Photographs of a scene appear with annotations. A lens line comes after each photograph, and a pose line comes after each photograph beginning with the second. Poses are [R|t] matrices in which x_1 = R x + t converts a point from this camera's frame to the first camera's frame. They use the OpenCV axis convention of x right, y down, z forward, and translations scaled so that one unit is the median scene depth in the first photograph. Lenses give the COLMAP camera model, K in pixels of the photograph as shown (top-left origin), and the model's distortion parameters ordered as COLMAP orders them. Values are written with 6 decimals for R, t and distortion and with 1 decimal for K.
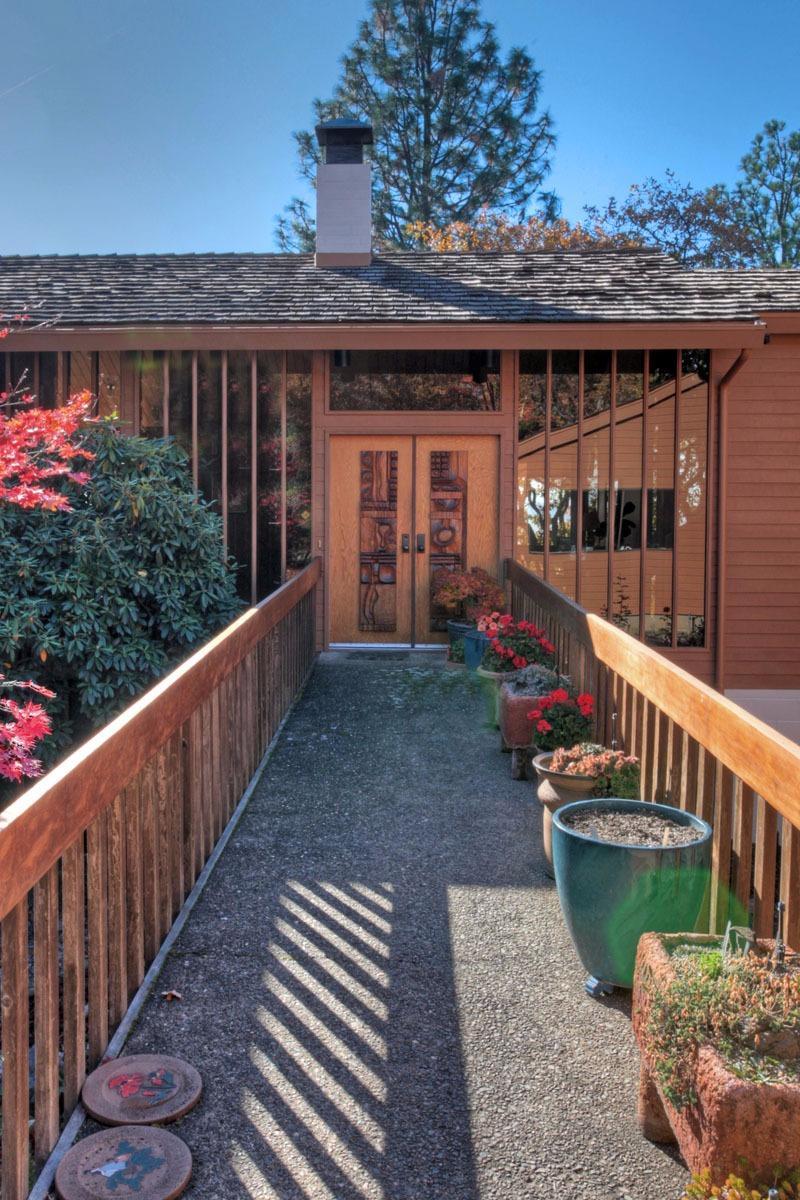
lens RADIAL K [[990.0, 0, 390.9], [0, 990.0, 597.1], [0, 0, 1]] dist [-0.008079, -0.002829]
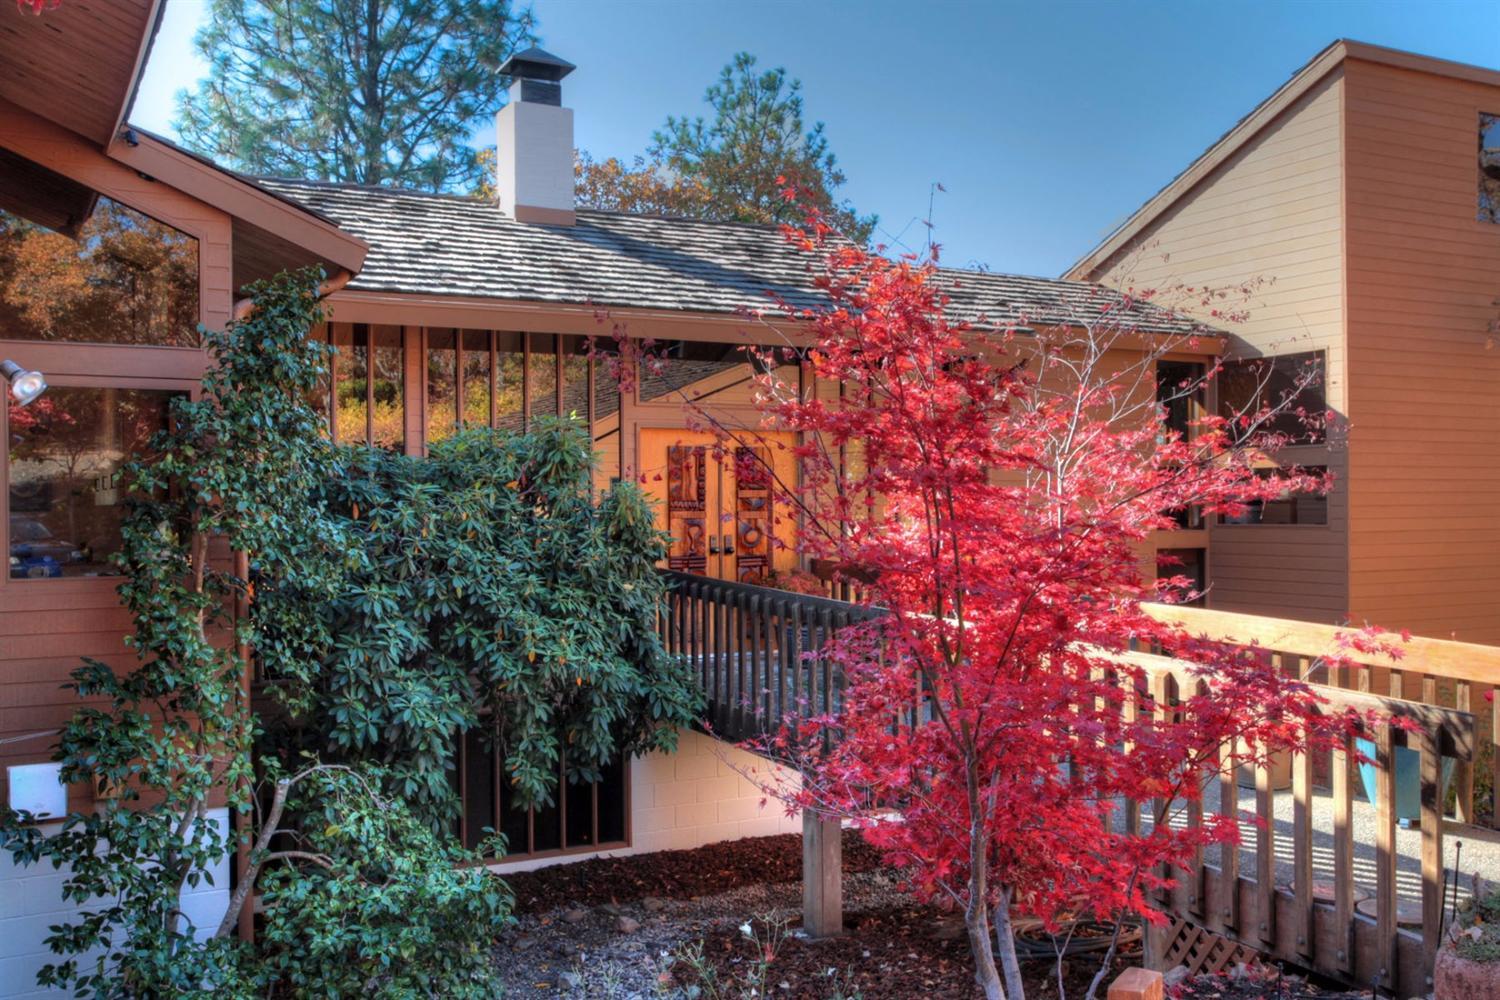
lens RADIAL K [[1404.1, 0, 753.8], [0, 1404.1, 505.4], [0, 0, 1]] dist [0.021087, 0.000000]
pose [[0.875898, -0.011145, 0.482367, -0.578687], [0.048445, 0.996713, -0.064939, -0.004213], [-0.480057, 0.080249, 0.873559, -0.171308]]
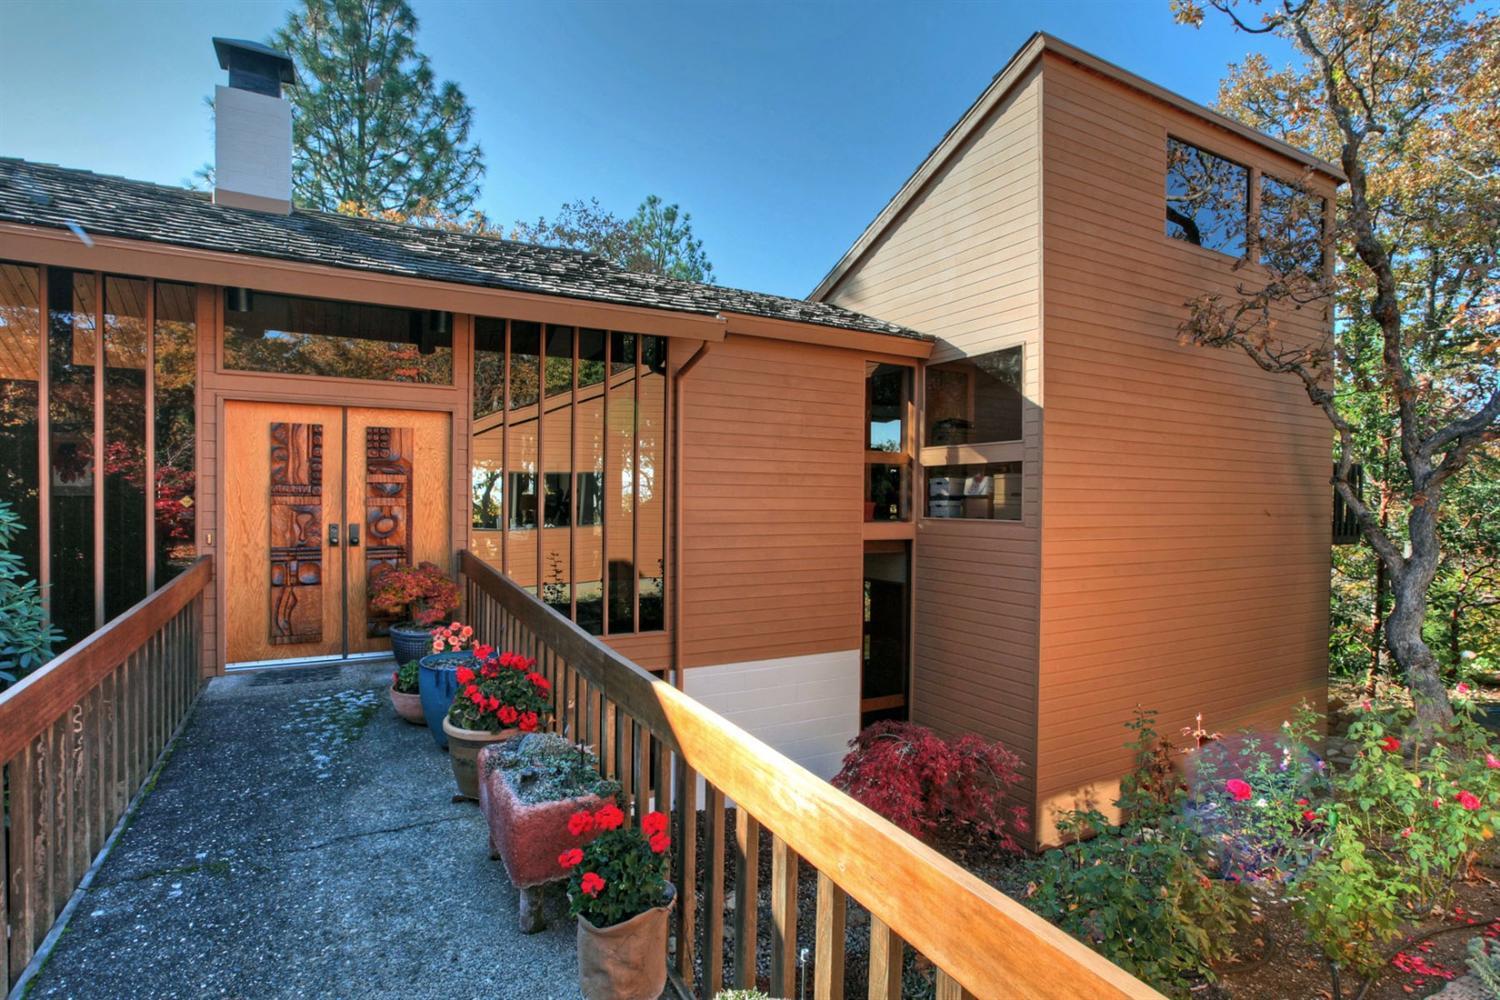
lens RADIAL K [[749.3, 0, 742.0], [0, 749.3, 506.9], [0, 0, 1]] dist [-0.034667, 0.009275]
pose [[0.872331, -0.003782, 0.488902, 0.009232], [0.034179, 0.997995, -0.053264, -0.032729], [-0.487720, 0.063174, 0.870711, 0.283266]]
